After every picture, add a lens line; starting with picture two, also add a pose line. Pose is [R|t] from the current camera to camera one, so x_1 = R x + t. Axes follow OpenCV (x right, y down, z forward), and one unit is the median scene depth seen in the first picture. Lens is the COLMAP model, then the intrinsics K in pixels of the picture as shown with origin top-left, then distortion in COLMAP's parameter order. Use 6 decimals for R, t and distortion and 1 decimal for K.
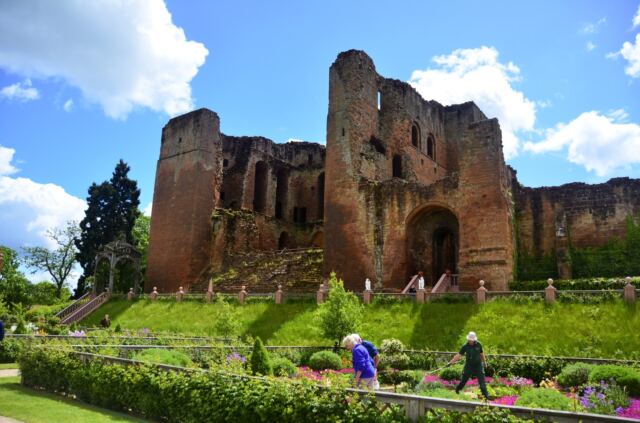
lens RADIAL K [[503.1, 0, 320.0], [0, 503.1, 211.5], [0, 0, 1]] dist [-0.157342, 0.119387]
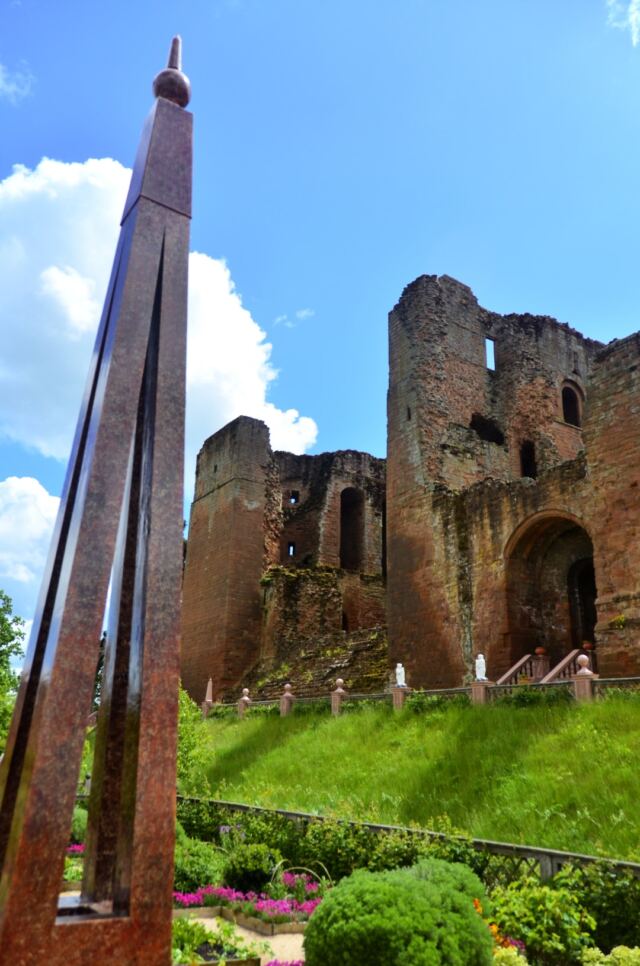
lens RADIAL K [[754.7, 0, 320.0], [0, 754.7, 483.0], [0, 0, 1]] dist [0.006611, 0.000334]
pose [[0.937500, -0.122382, -0.325756, 0.215665], [0.077932, 0.986179, -0.146212, 0.039835], [0.339148, 0.111687, 0.934080, 0.143172]]
